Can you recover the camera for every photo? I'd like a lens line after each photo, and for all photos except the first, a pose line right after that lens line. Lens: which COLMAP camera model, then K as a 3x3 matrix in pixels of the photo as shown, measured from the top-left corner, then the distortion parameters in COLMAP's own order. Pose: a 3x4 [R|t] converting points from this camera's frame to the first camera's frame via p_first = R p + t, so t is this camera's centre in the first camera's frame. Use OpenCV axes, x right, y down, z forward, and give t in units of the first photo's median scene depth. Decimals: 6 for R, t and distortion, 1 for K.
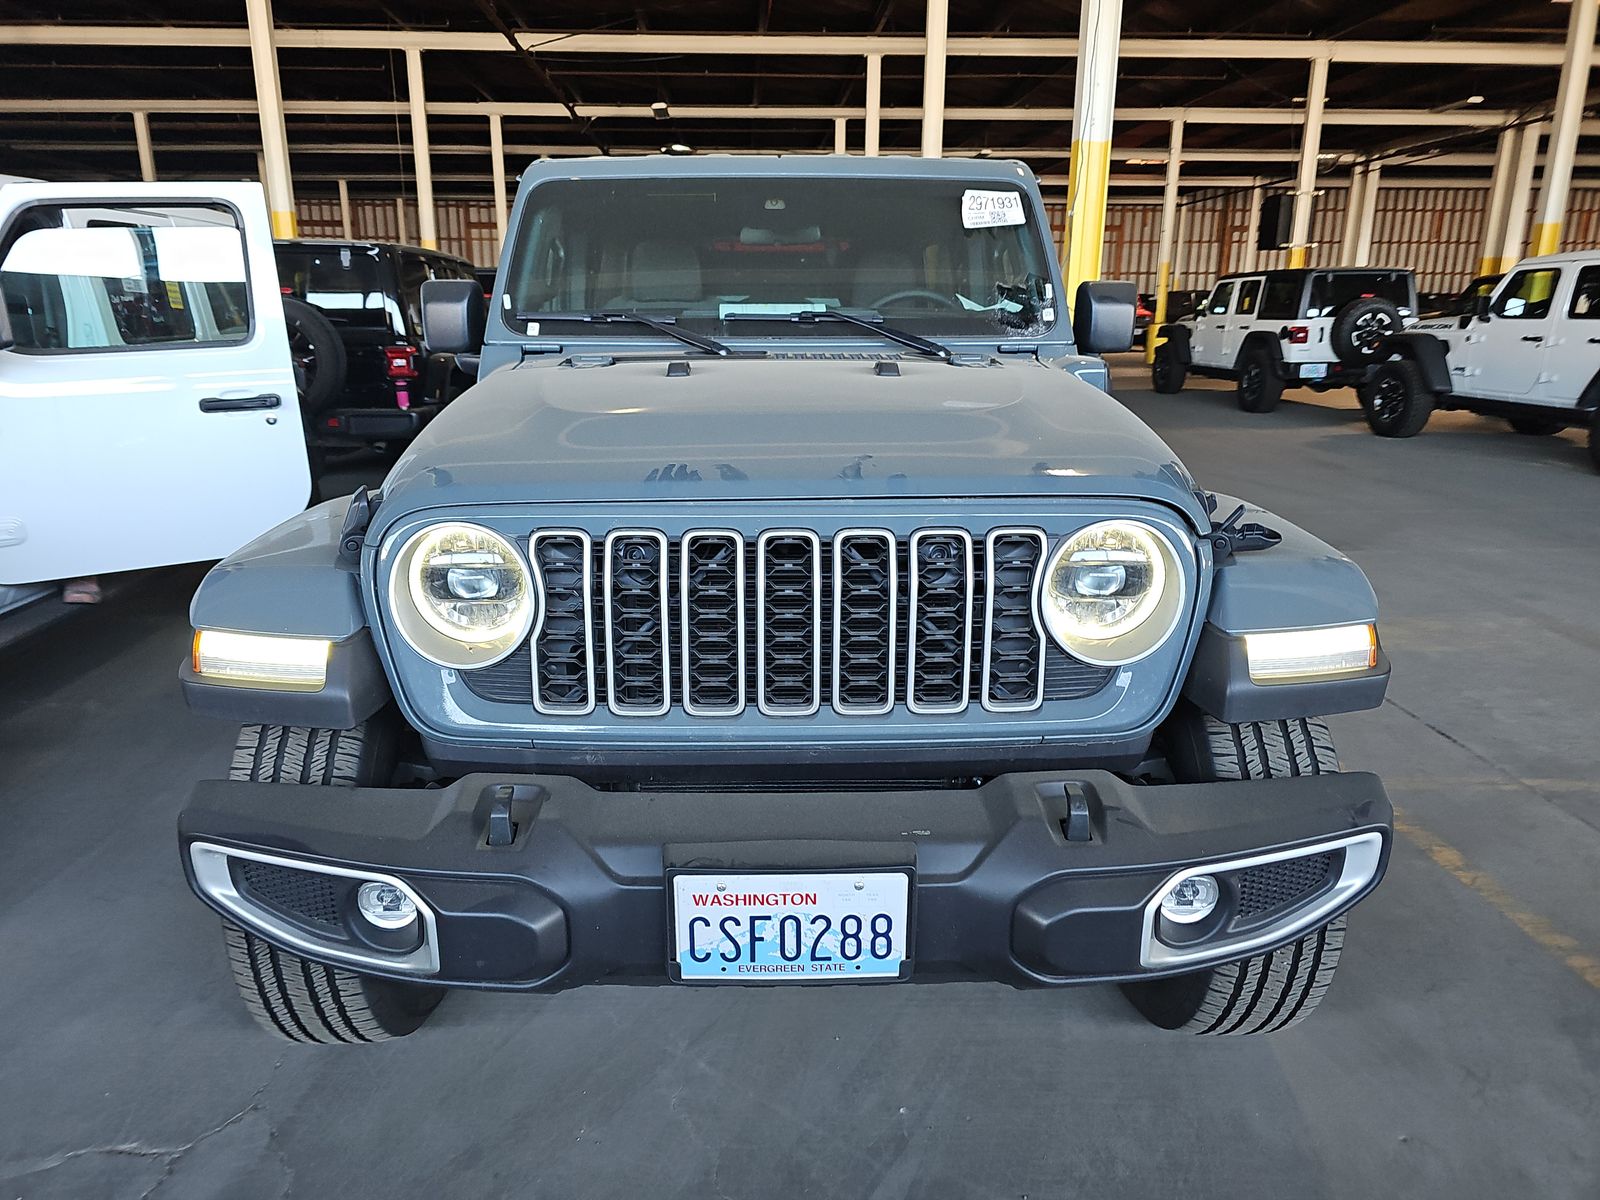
lens RADIAL K [[1062.1, 0, 795.4], [0, 1062.1, 591.4], [0, 0, 1]] dist [0.015120, -0.001552]
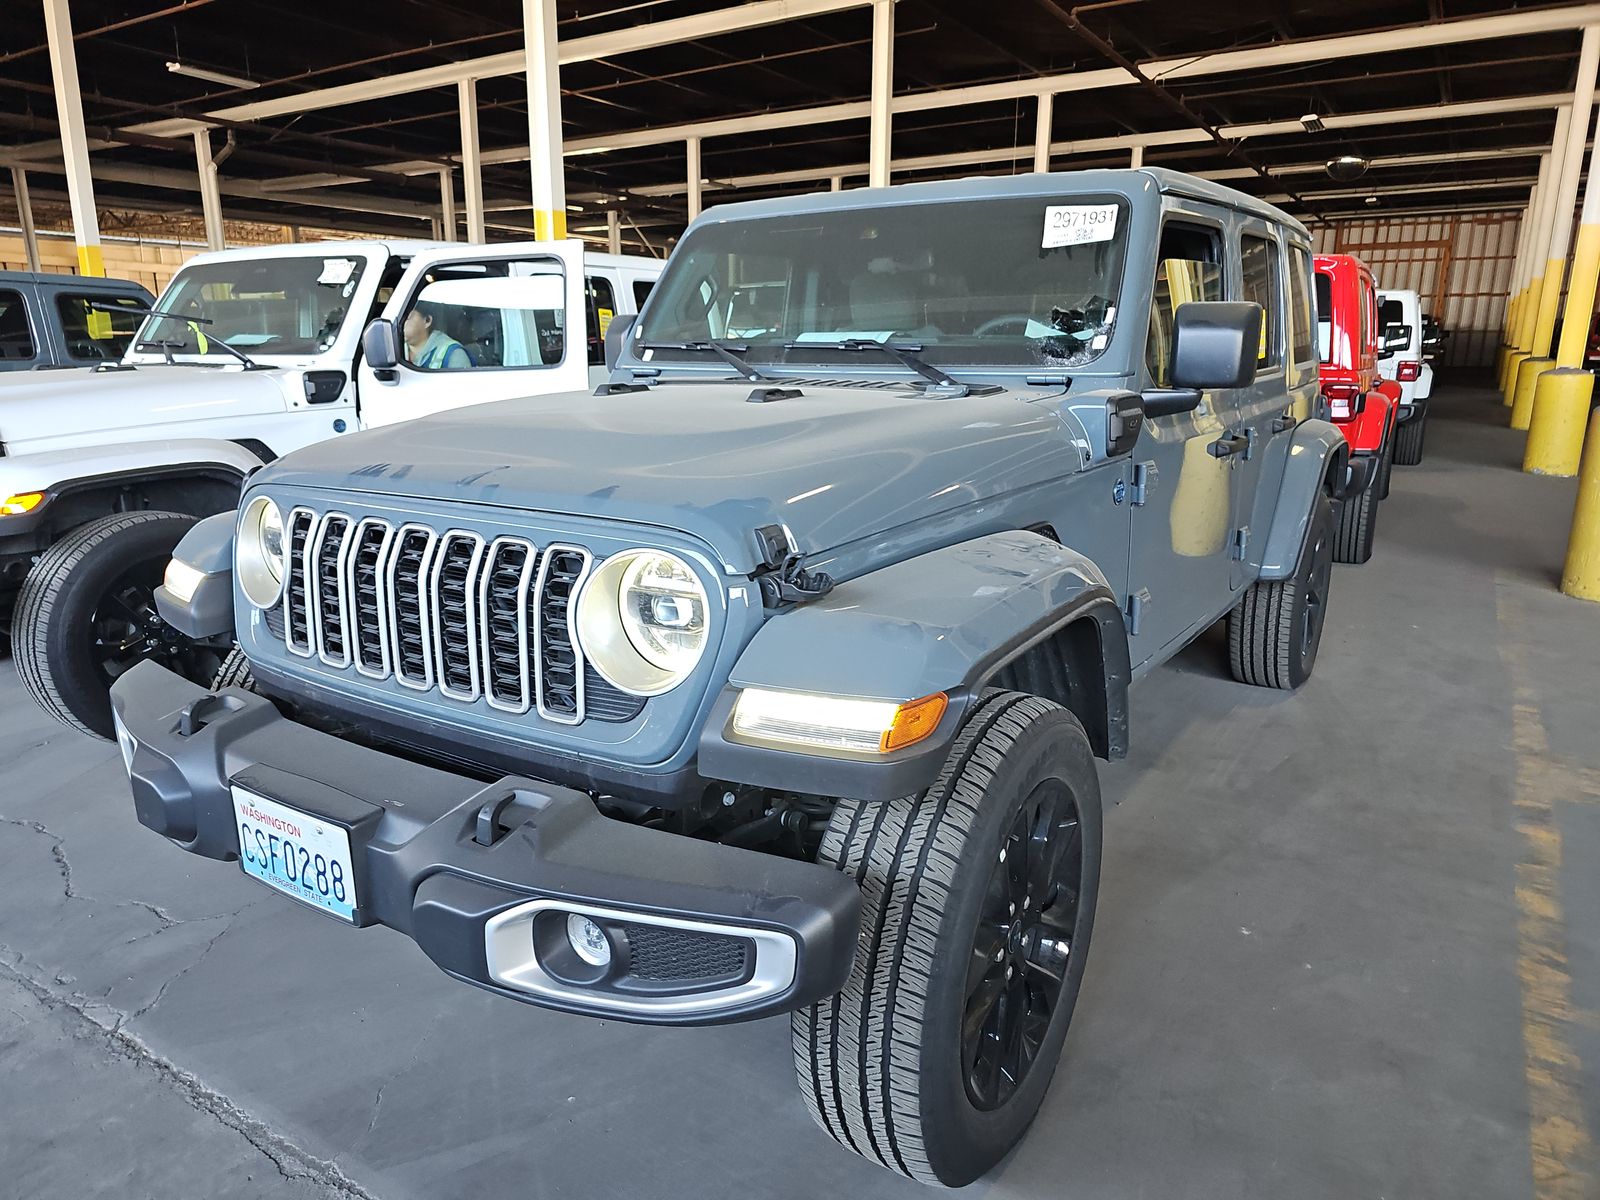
lens RADIAL K [[1062.1, 0, 792.7], [0, 1062.1, 586.4], [0, 0, 1]] dist [0.015120, -0.001552]
pose [[0.829358, 0.124118, -0.544757, 0.523395], [-0.140897, 0.989963, 0.011047, -0.034138], [0.540660, 0.067593, 0.838521, 0.138841]]
